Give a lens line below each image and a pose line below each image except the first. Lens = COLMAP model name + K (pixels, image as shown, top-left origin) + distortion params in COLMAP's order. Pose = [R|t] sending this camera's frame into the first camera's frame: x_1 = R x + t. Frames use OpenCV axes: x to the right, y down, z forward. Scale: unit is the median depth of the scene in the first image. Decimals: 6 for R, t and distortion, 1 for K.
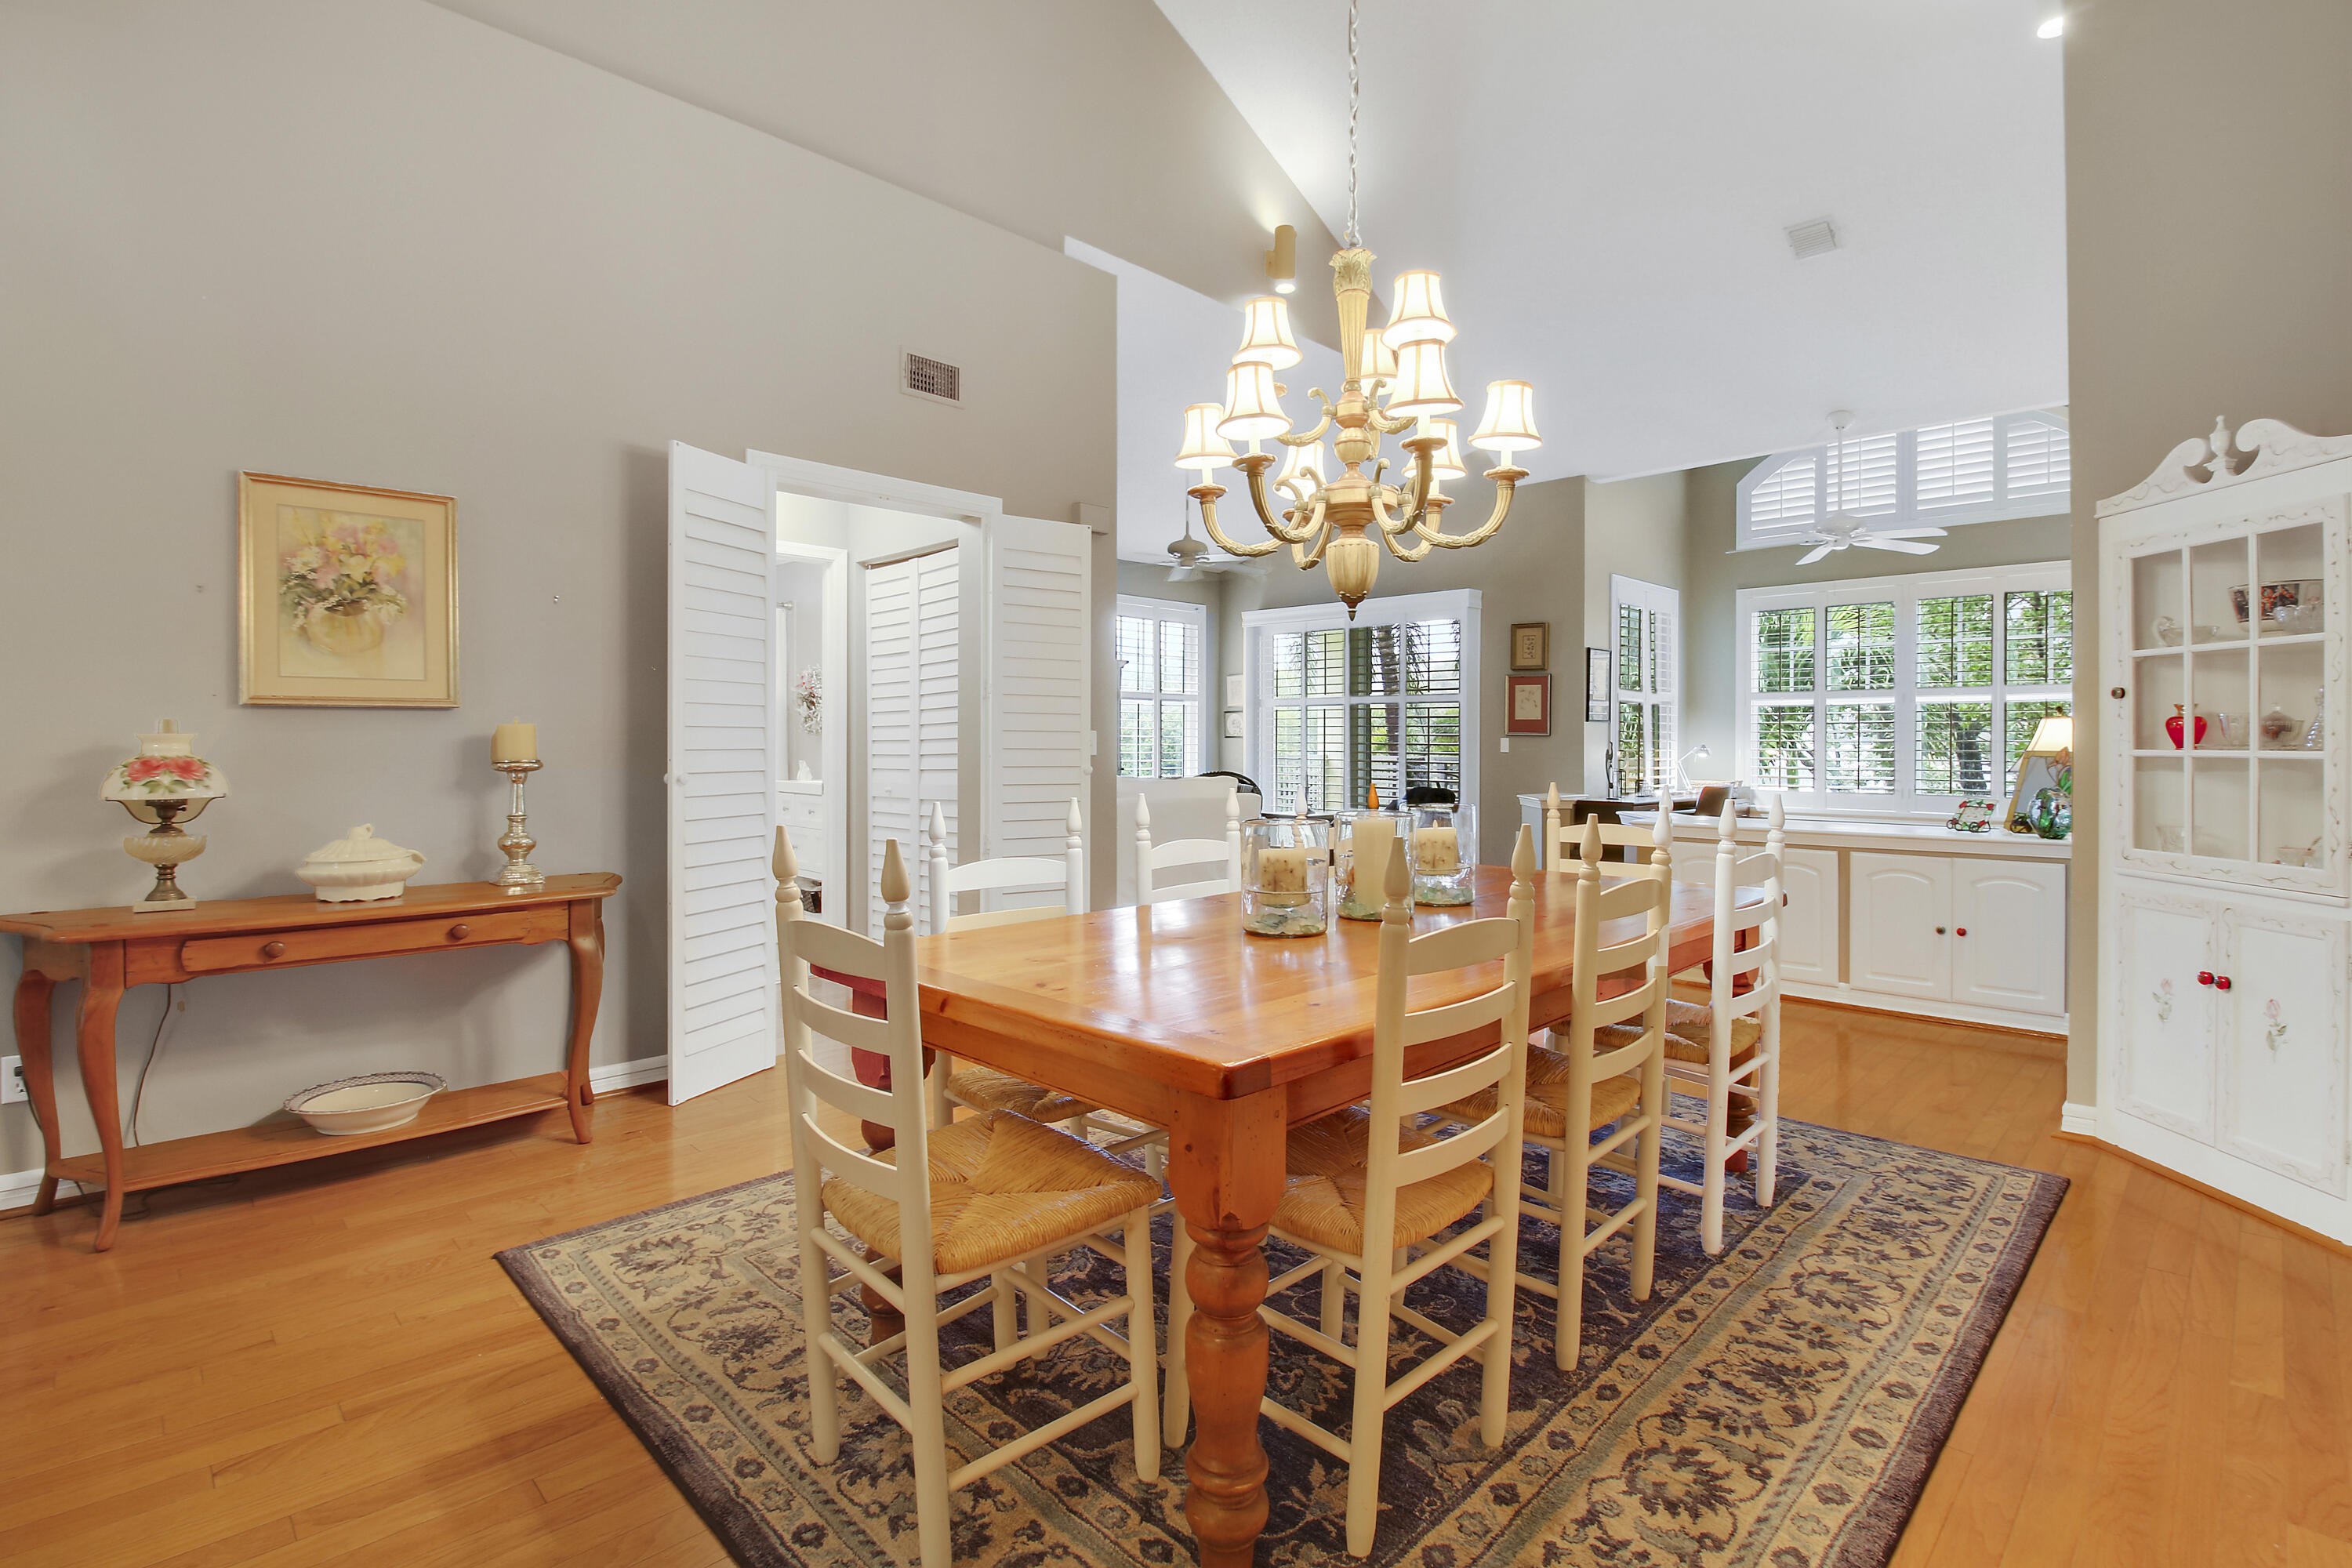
lens RADIAL K [[1095.6, 0, 1160.9], [0, 1095.6, 754.8], [0, 0, 1]] dist [0.010889, -0.010952]
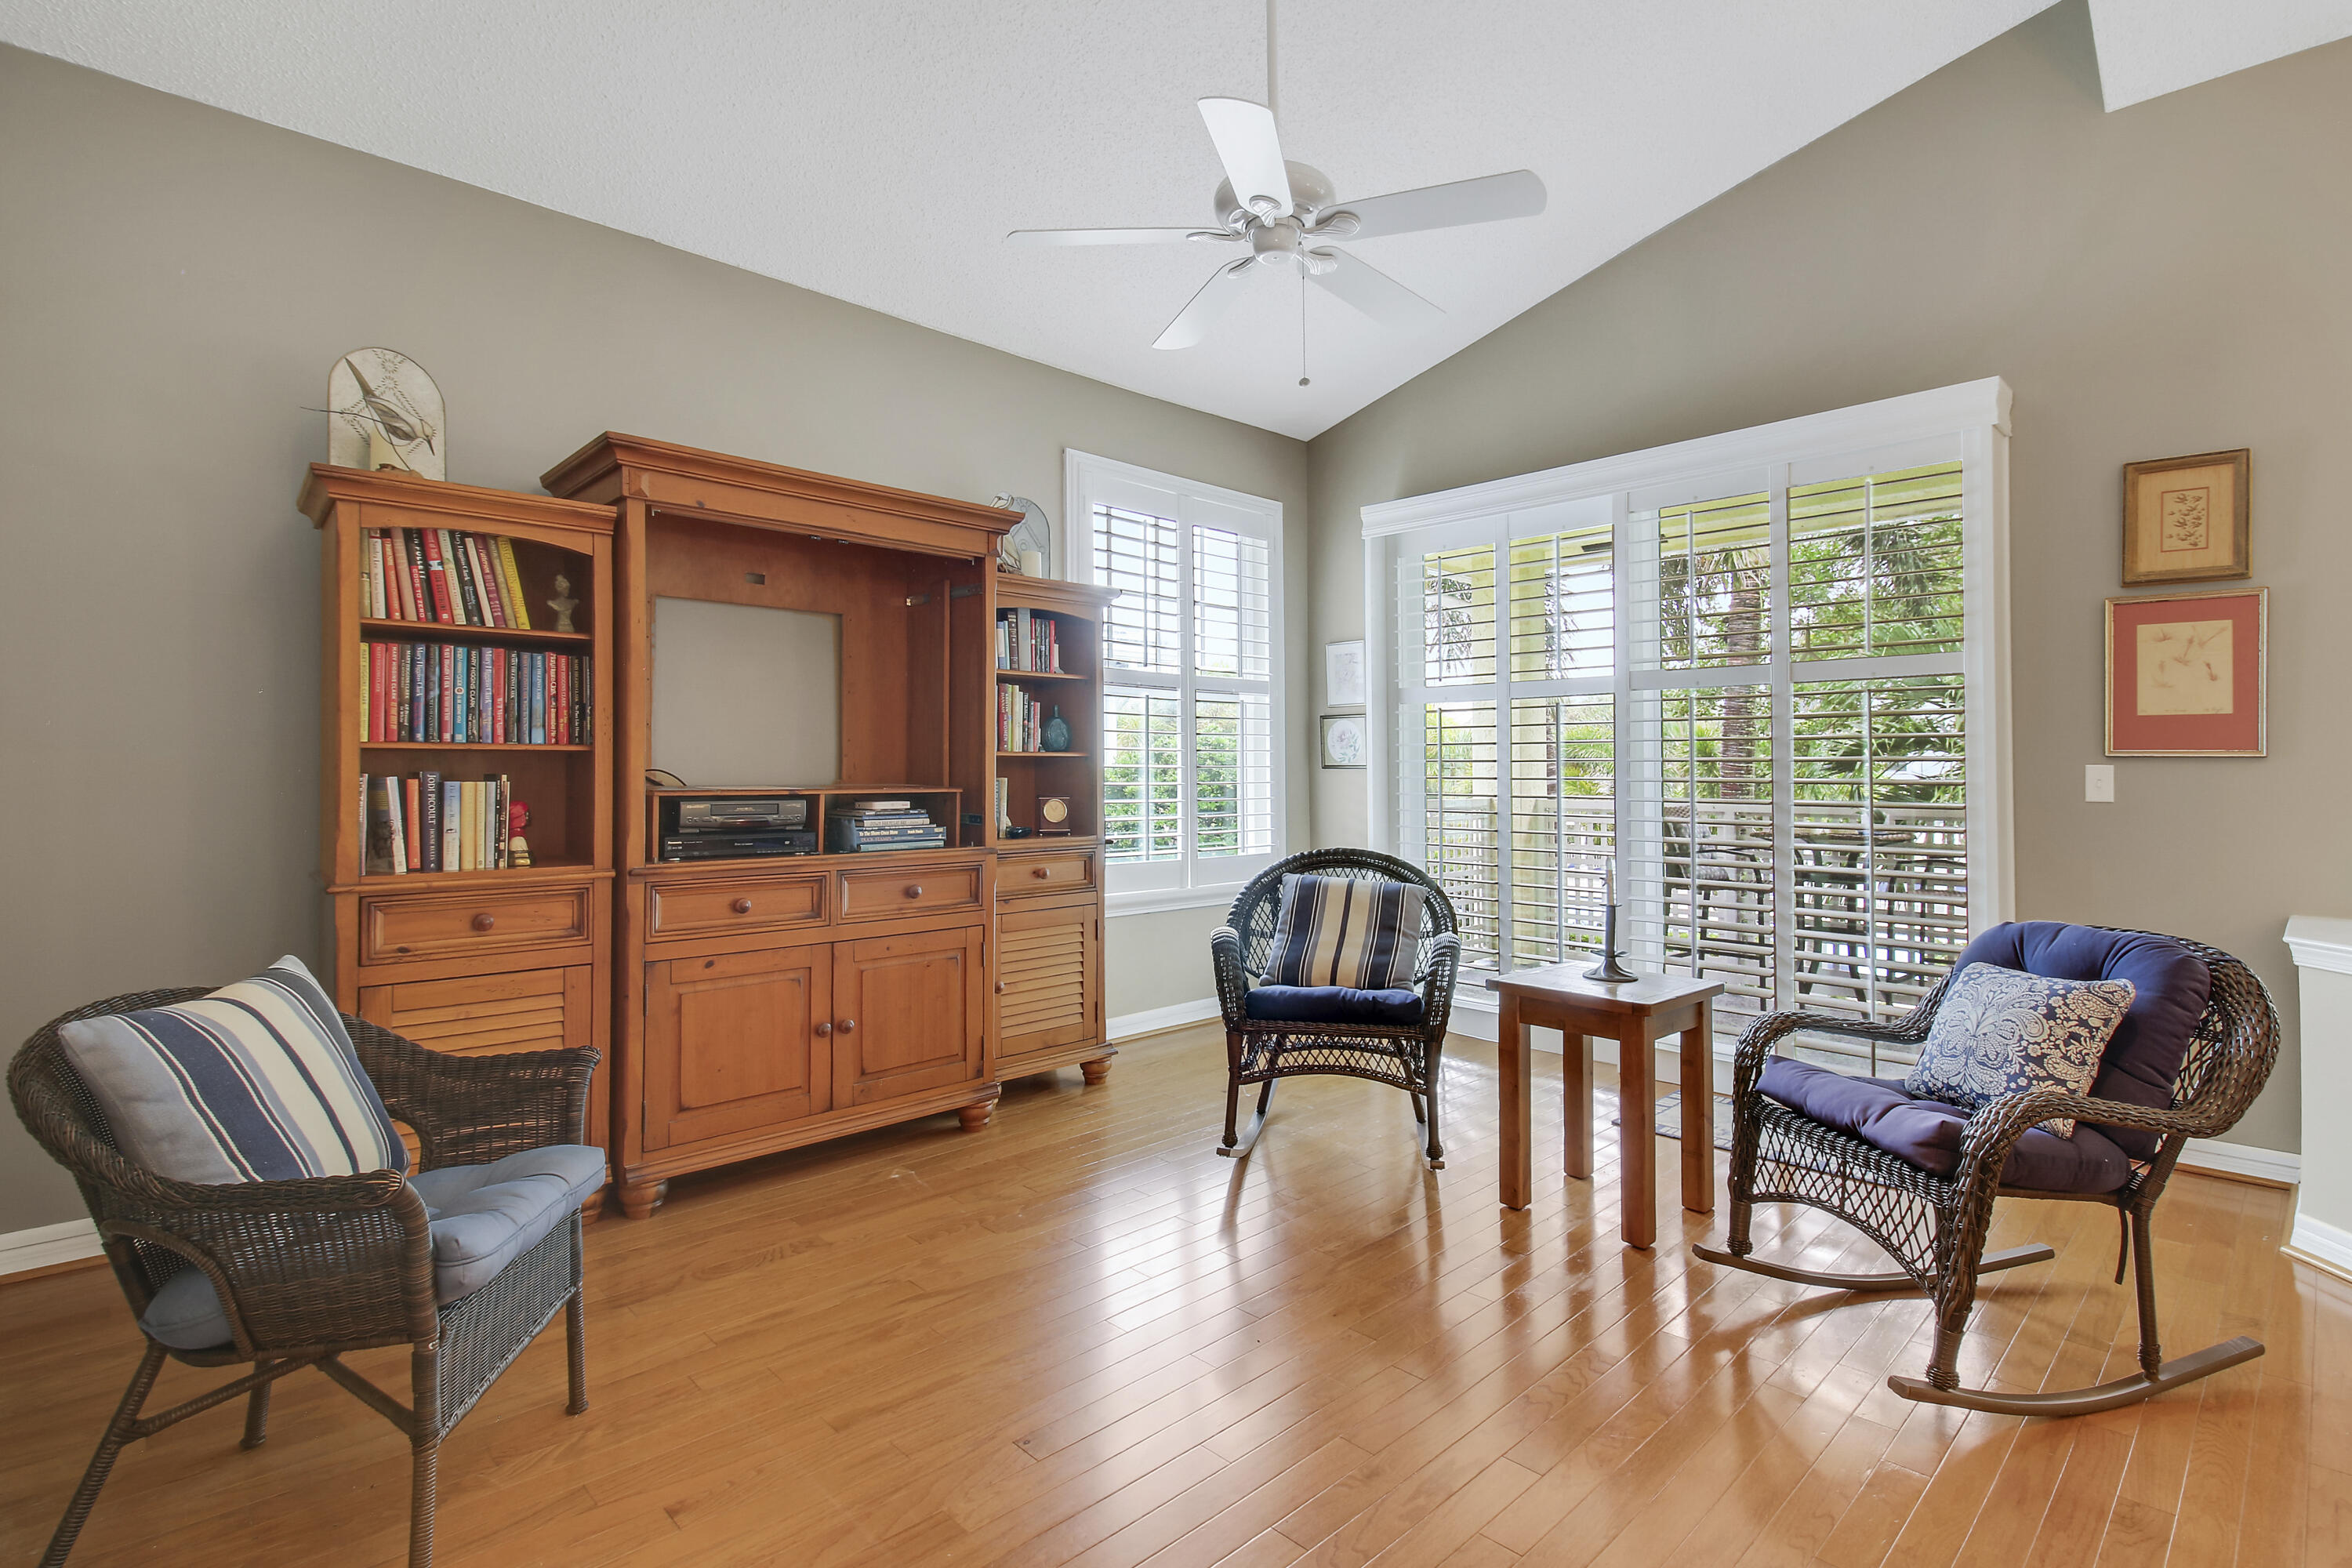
lens RADIAL K [[1132.9, 0, 1182.0], [0, 1132.9, 779.4], [0, 0, 1]] dist [0.003391, -0.005473]
pose [[0.999957, -0.006576, -0.006470, -0.008270], [0.006546, 0.999968, -0.004640, -0.032828], [0.006500, 0.004597, 0.999968, 1.915360]]
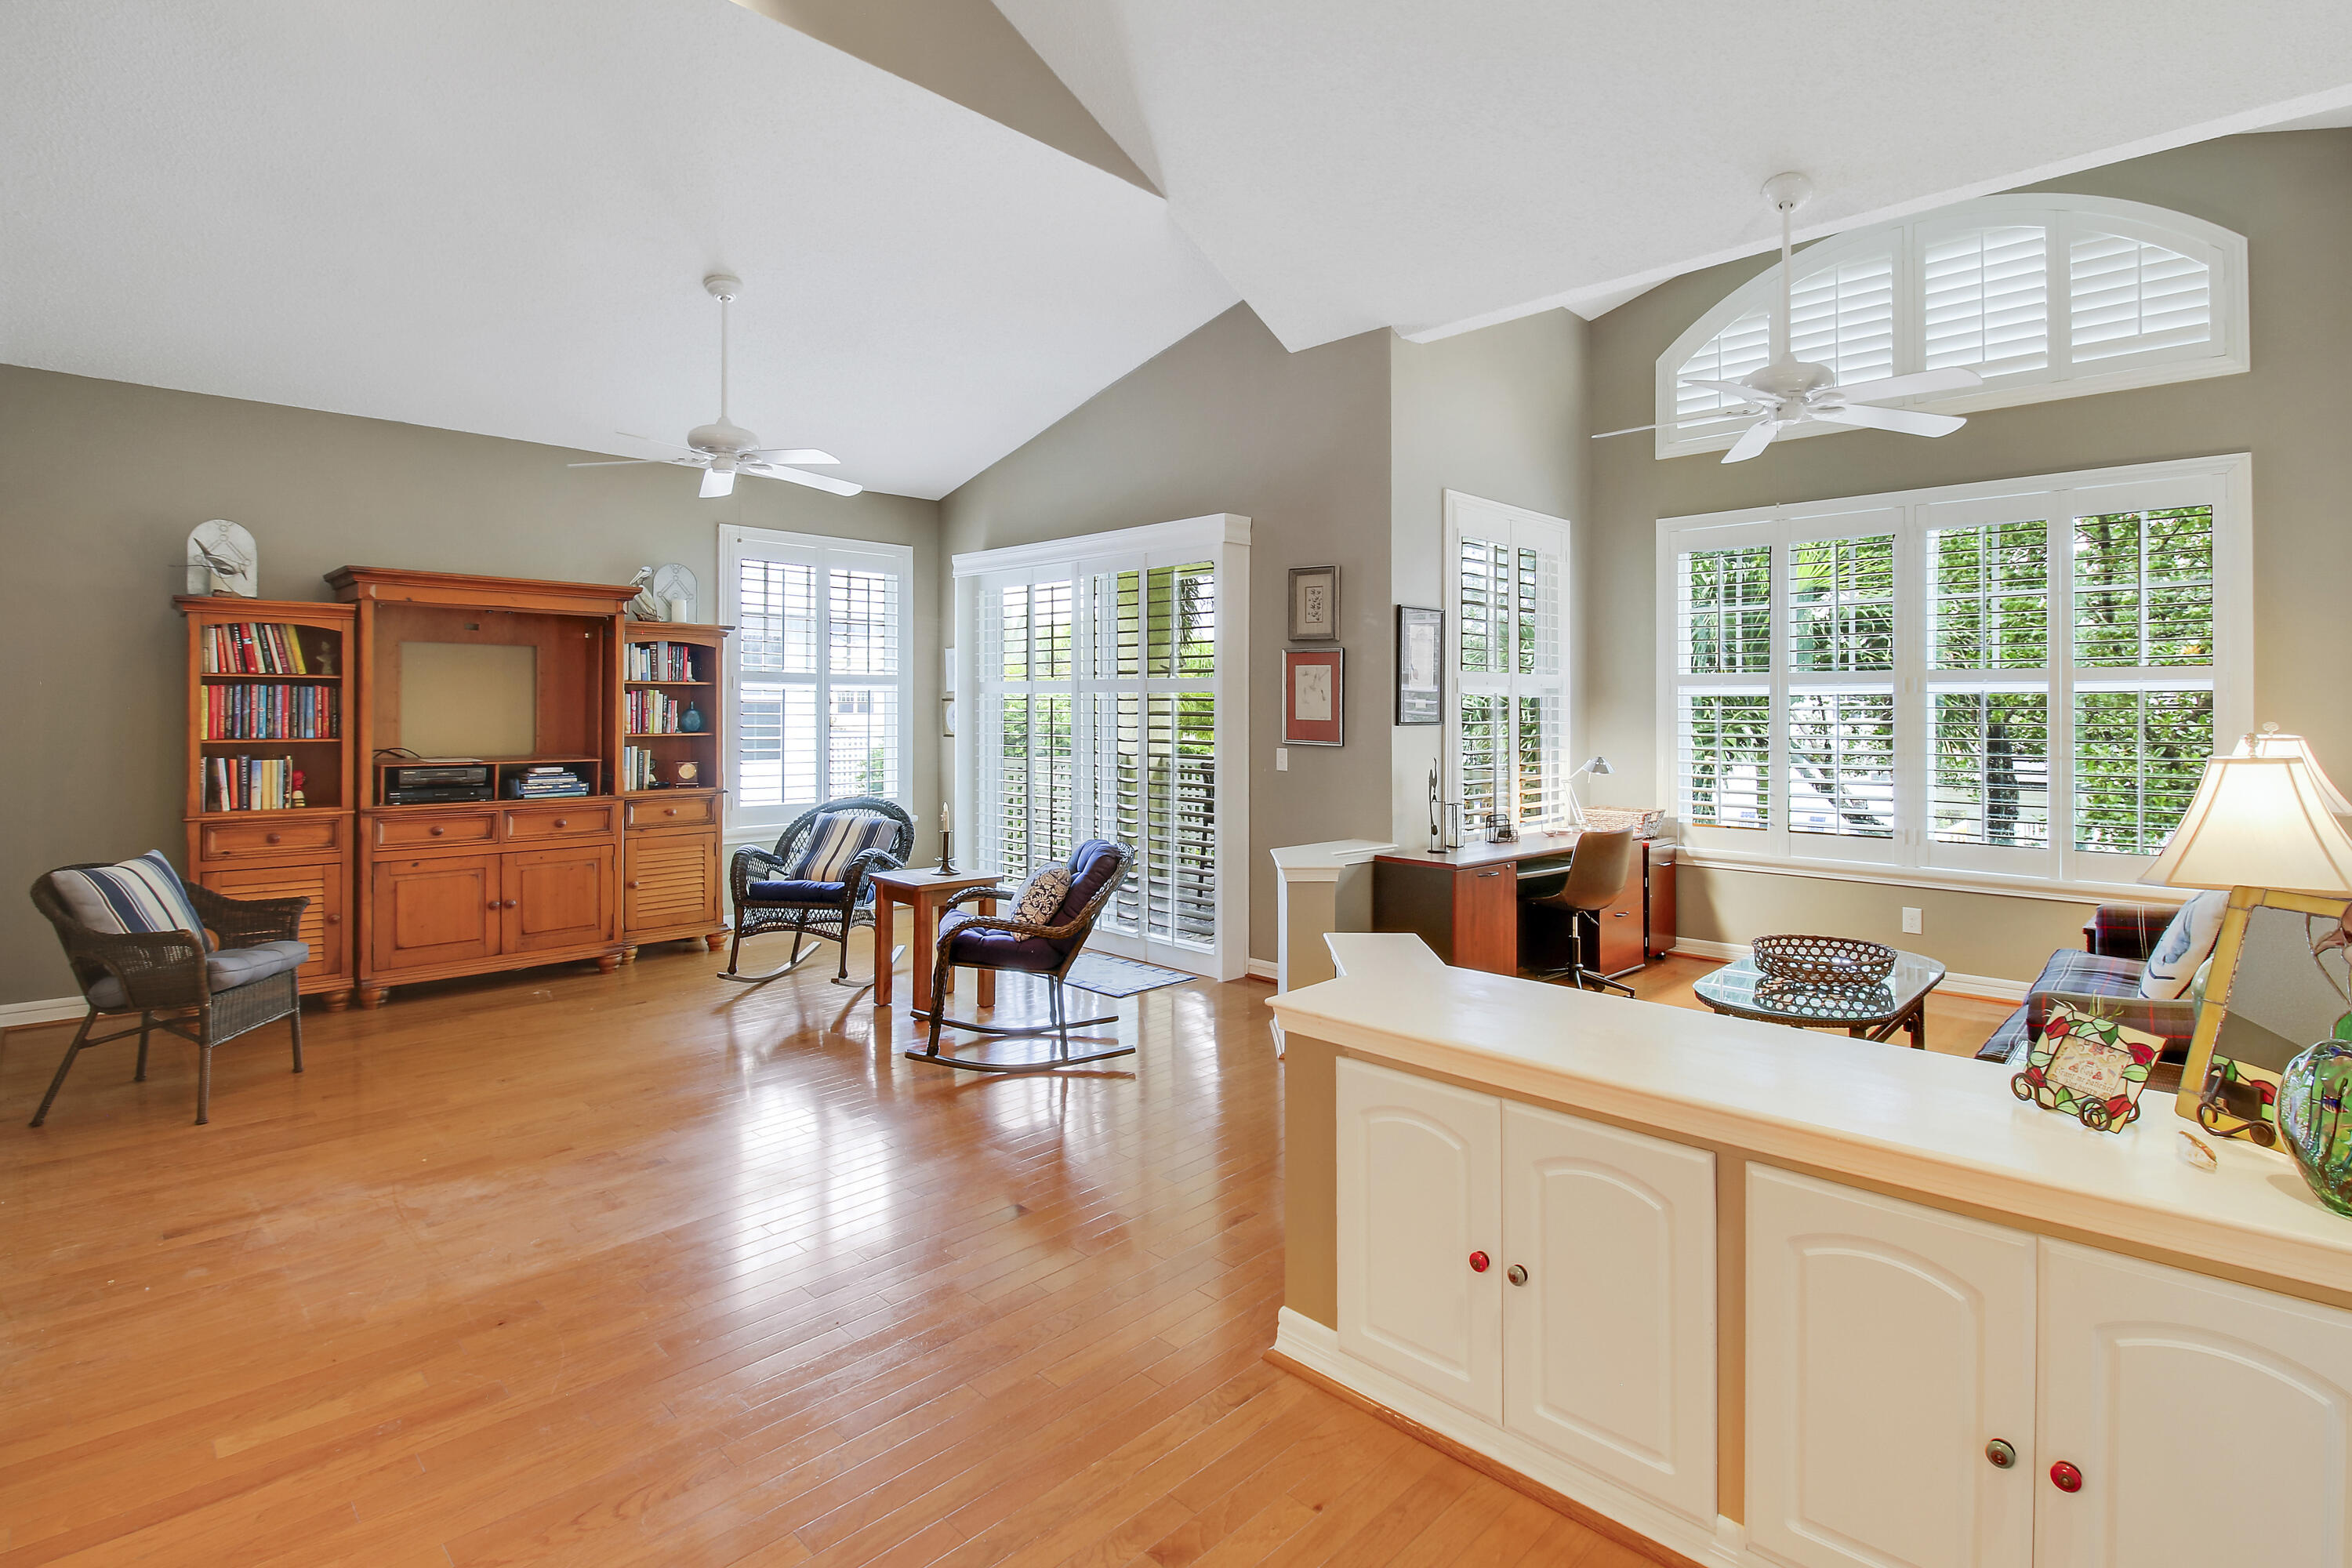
lens RADIAL K [[1132.9, 0, 1163.5], [0, 1132.9, 711.5], [0, 0, 1]] dist [0.003391, -0.005473]
pose [[0.999965, -0.001821, 0.008215, 0.761999], [0.001887, 0.999965, -0.008093, -0.099604], [-0.008200, 0.008108, 0.999934, 1.104669]]
